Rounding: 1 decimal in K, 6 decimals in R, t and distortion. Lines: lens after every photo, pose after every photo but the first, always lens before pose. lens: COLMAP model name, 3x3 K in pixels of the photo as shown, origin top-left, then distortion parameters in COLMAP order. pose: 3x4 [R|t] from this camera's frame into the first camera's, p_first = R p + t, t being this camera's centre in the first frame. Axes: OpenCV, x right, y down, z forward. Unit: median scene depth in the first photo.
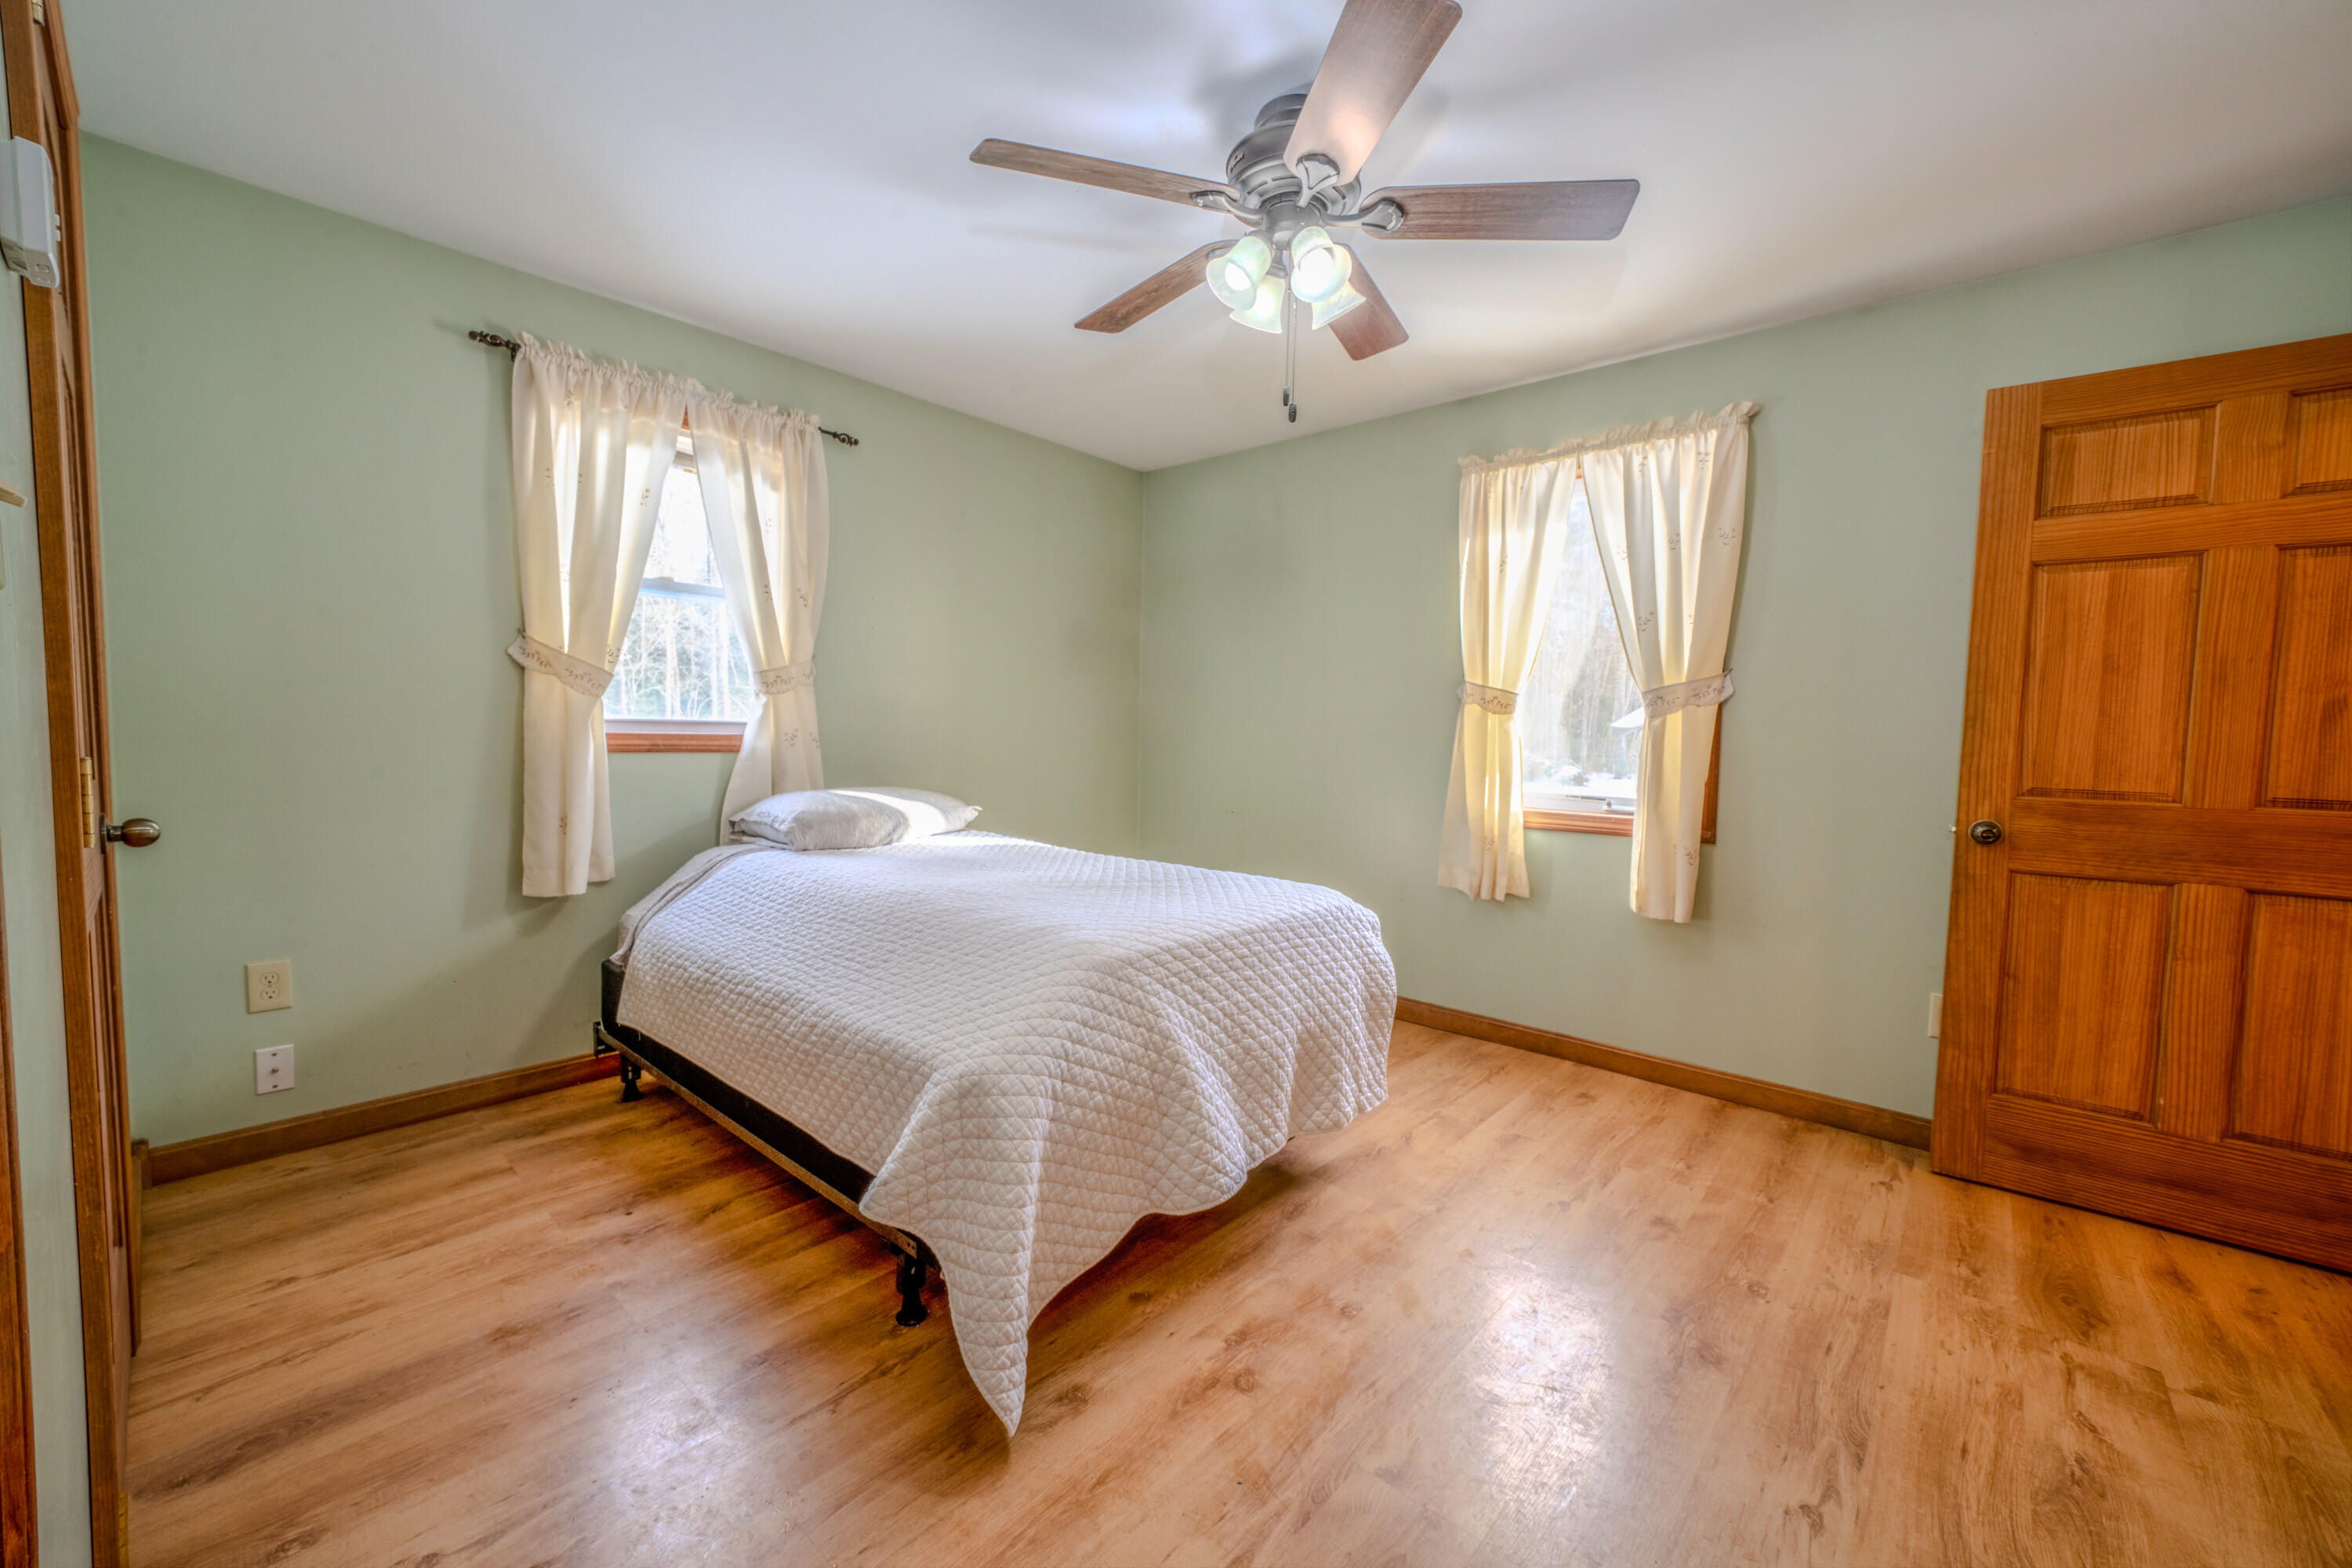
lens RADIAL K [[936.7, 0, 1176.0], [0, 936.7, 784.0], [0, 0, 1]] dist [0.001304, 0.000114]
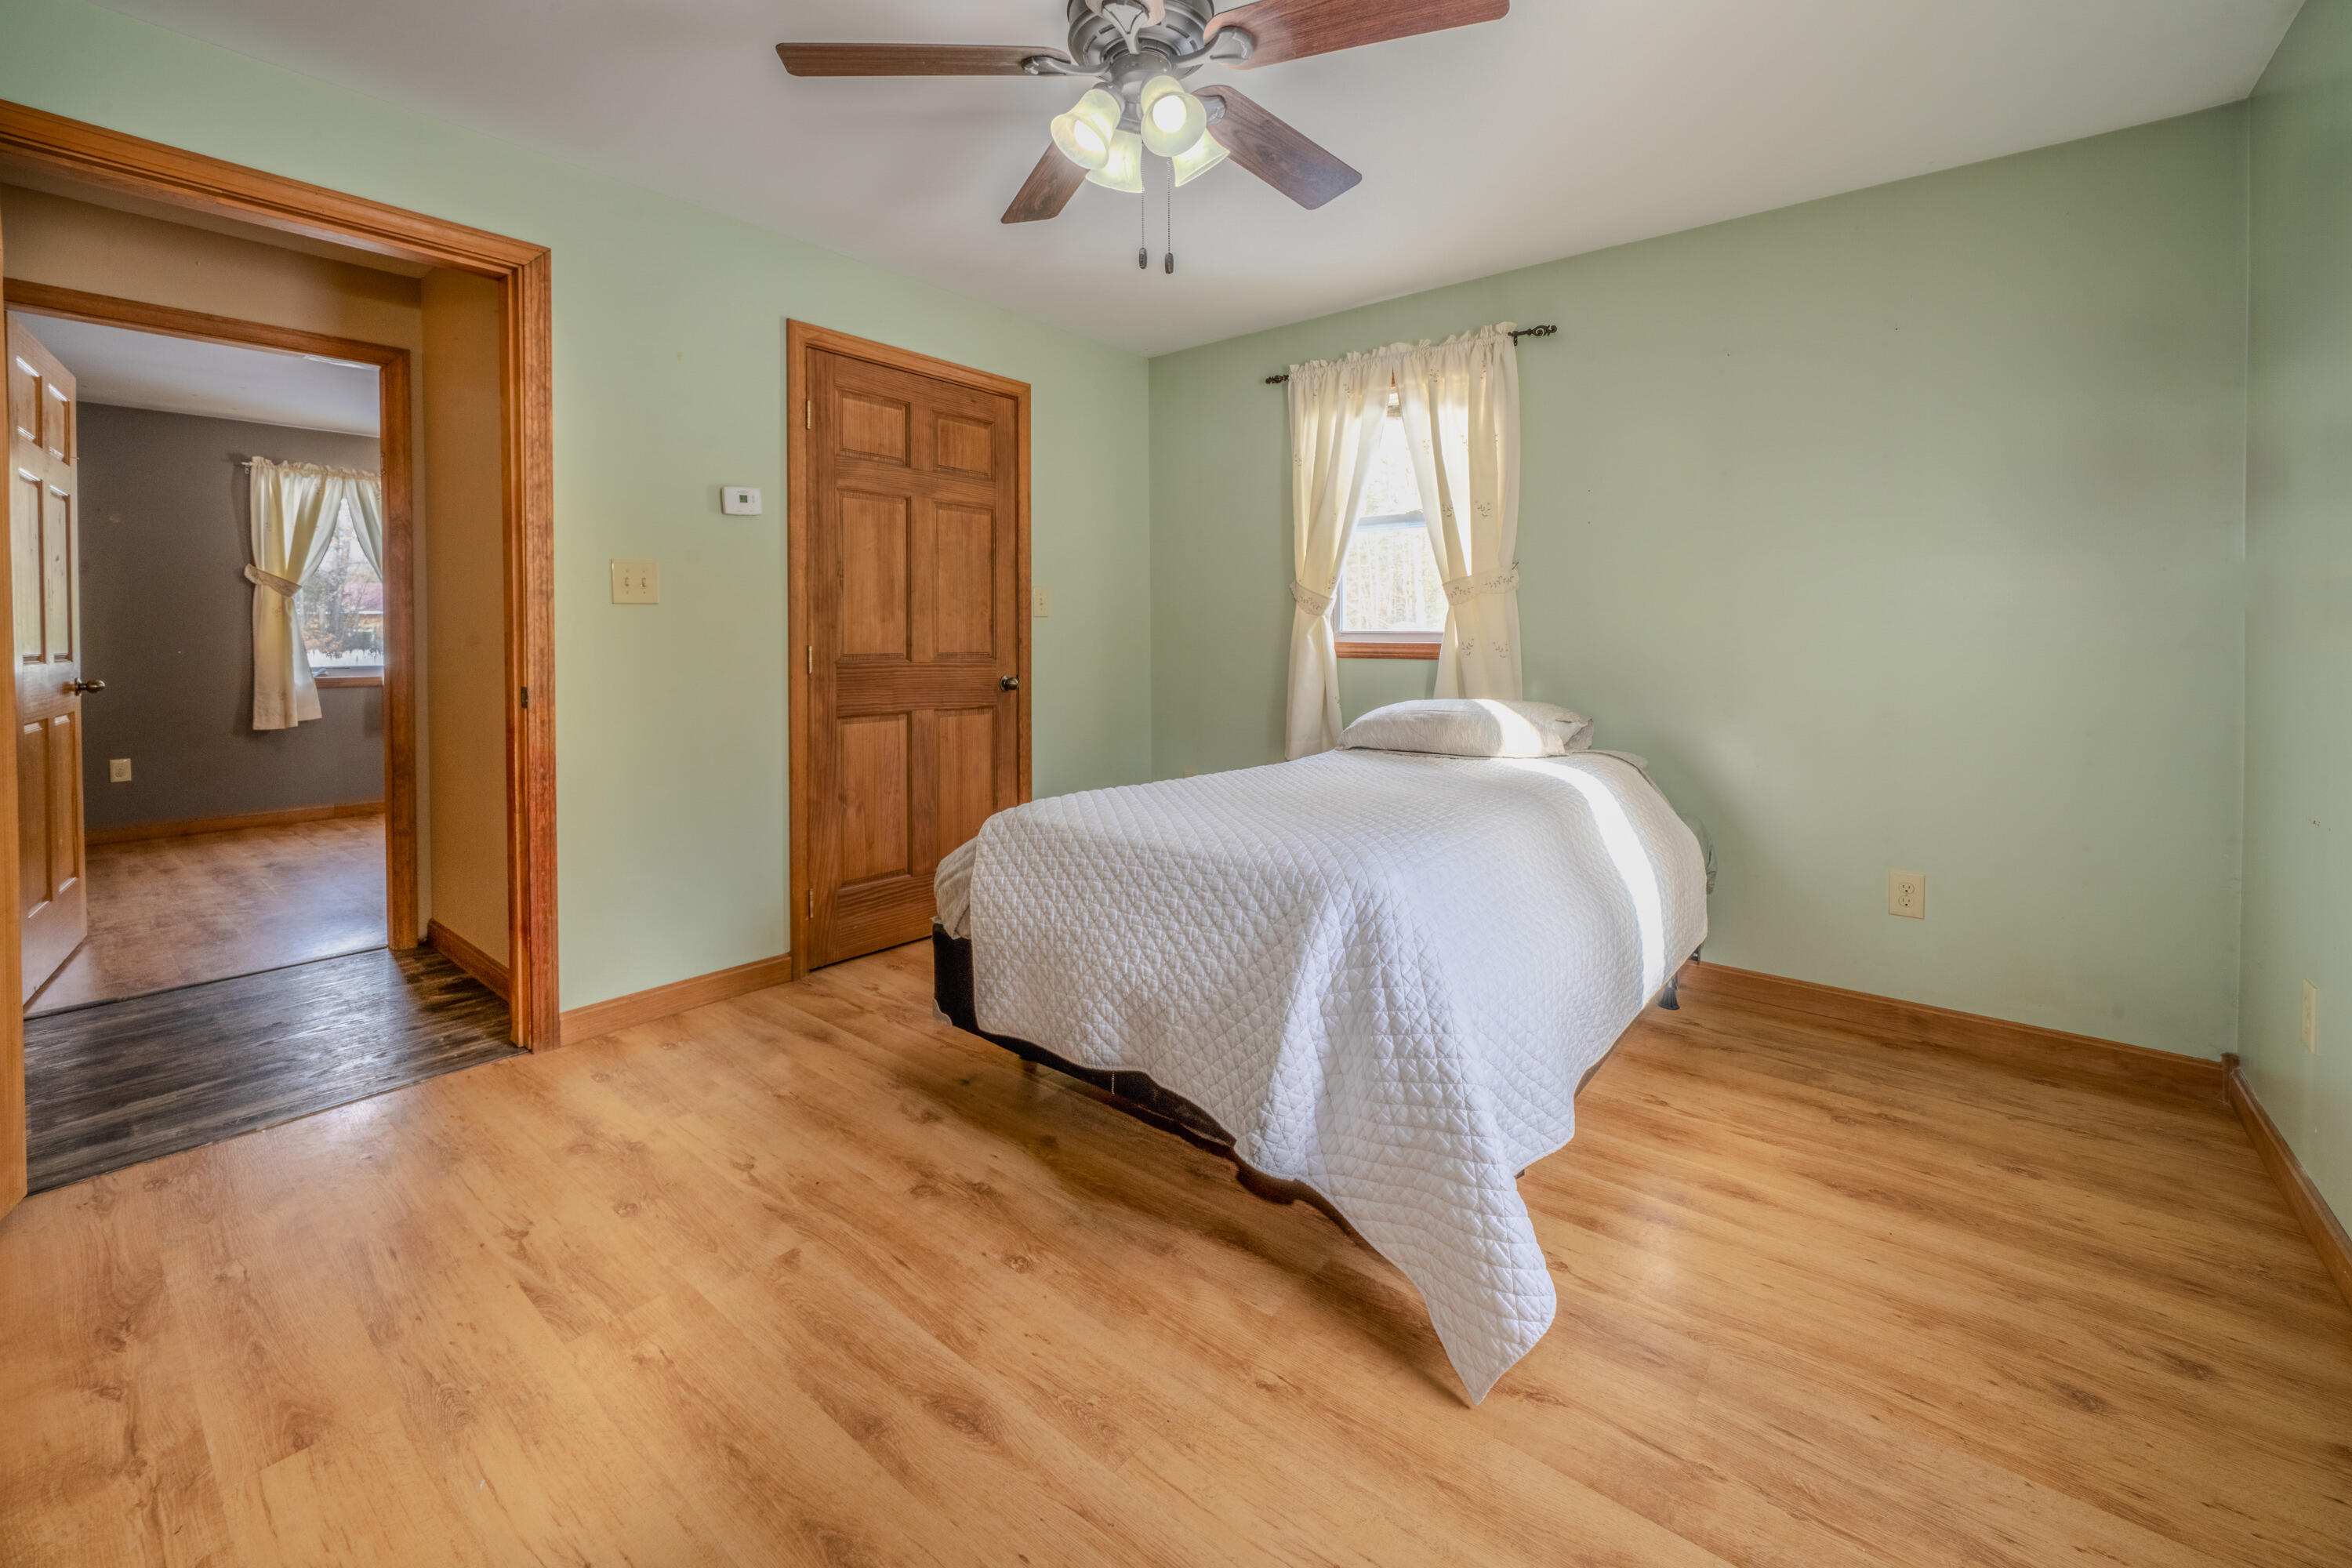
lens RADIAL K [[952.5, 0, 1117.4], [0, 952.5, 661.2], [0, 0, 1]] dist [-0.016856, -0.000023]
pose [[0.006627, 0.007770, -0.999948, 0.680432], [-0.060908, 0.998116, 0.007352, -0.017812], [0.998121, 0.060856, 0.007087, 0.658722]]
